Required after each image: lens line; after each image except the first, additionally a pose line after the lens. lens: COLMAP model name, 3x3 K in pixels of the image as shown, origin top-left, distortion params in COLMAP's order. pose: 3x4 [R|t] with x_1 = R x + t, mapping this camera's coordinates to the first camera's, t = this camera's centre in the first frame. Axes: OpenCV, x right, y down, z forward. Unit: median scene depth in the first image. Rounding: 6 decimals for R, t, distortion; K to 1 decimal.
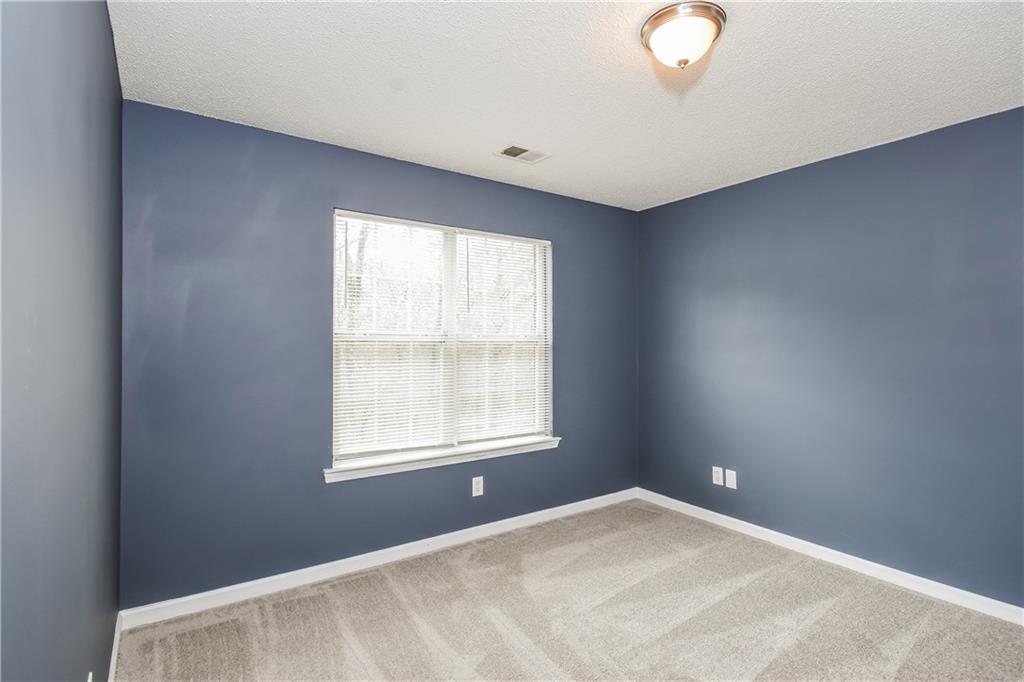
lens RADIAL K [[508.2, 0, 515.9], [0, 508.2, 326.8], [0, 0, 1]] dist [0.000369, -0.000754]
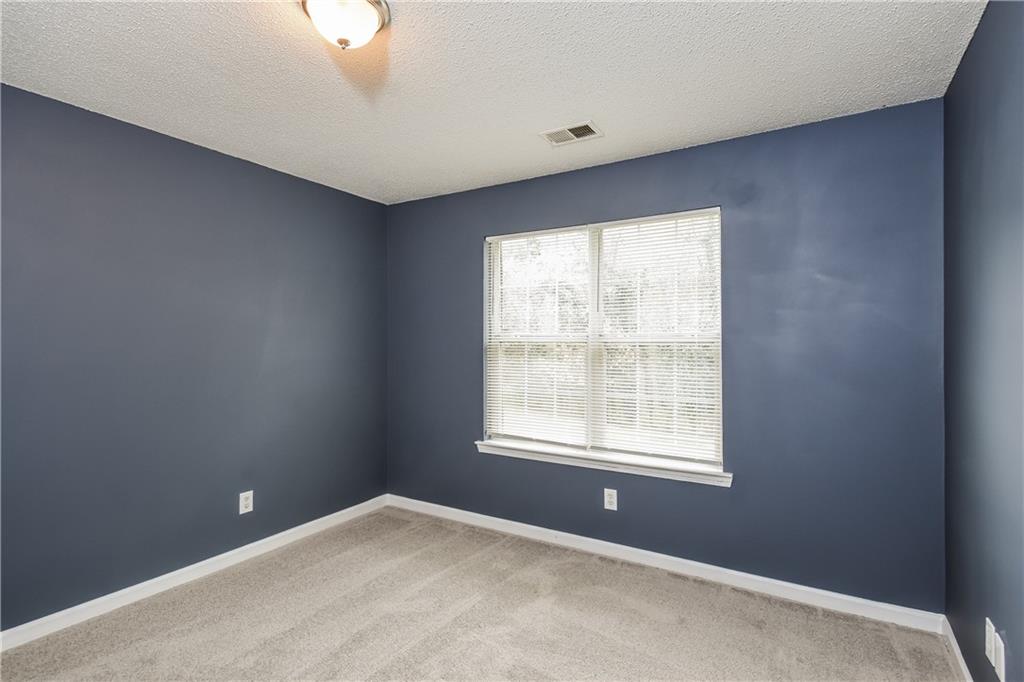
lens RADIAL K [[494.6, 0, 523.1], [0, 494.6, 332.4], [0, 0, 1]] dist [0.029637, -0.020054]
pose [[0.408976, -0.018467, -0.912358, 0.771855], [0.026123, 0.999622, -0.008524, 0.016886], [0.912171, -0.020348, 0.409304, 0.553212]]
